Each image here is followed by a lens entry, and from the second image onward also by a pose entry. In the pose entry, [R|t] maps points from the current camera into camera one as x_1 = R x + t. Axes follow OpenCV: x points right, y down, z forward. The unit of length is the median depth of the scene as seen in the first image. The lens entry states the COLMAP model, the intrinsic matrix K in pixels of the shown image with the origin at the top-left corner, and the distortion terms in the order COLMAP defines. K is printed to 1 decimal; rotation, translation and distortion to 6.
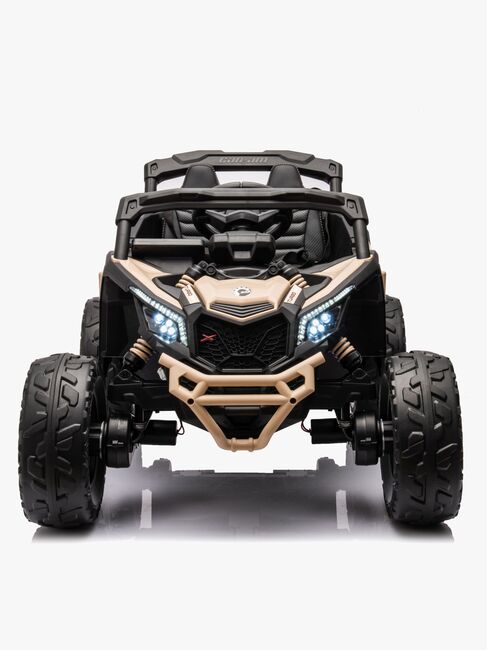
lens RADIAL K [[1147.0, 0, 242.8], [0, 1147.0, 301.5], [0, 0, 1]] dist [0.203185, 0.077305]
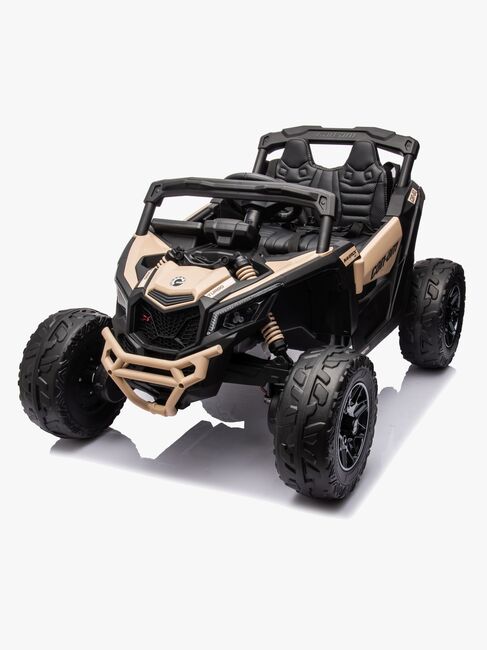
lens RADIAL K [[745.7, 0, 243.5], [0, 745.7, 325.0], [0, 0, 1]] dist [0.071747, 0.002126]
pose [[0.890879, 0.138765, -0.432526, 0.363267], [-0.047975, 0.975614, 0.214185, -0.121321], [0.451700, -0.170063, 0.875812, 0.319396]]
